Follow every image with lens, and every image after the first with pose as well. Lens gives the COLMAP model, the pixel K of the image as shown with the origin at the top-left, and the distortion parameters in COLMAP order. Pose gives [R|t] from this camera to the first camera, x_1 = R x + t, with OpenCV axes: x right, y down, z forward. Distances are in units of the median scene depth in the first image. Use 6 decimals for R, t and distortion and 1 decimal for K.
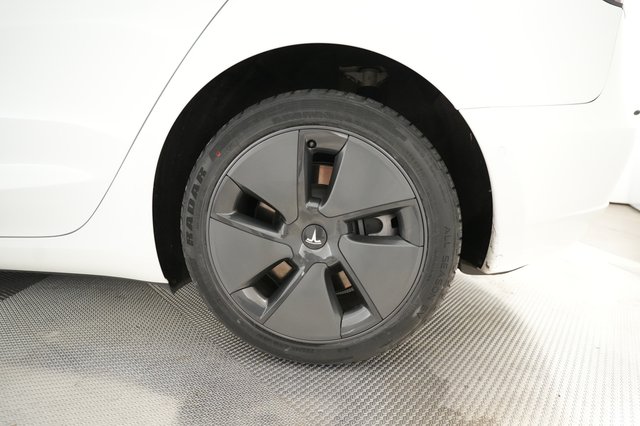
lens RADIAL K [[313.5, 0, 320.0], [0, 313.5, 213.0], [0, 0, 1]] dist [-0.067996, 0.000006]
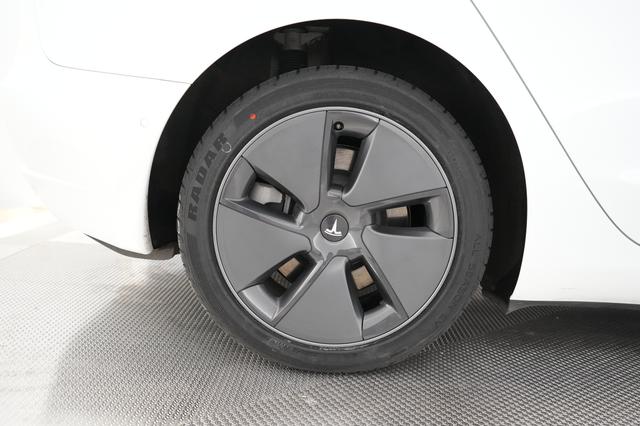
lens RADIAL K [[515.9, 0, 320.0], [0, 515.9, 213.0], [0, 0, 1]] dist [0.001295, -0.000129]
pose [[0.990802, 0.015530, 0.134428, -0.266052], [-0.017775, 0.999722, 0.015518, 0.011867], [-0.134150, -0.017765, 0.990802, -0.477394]]
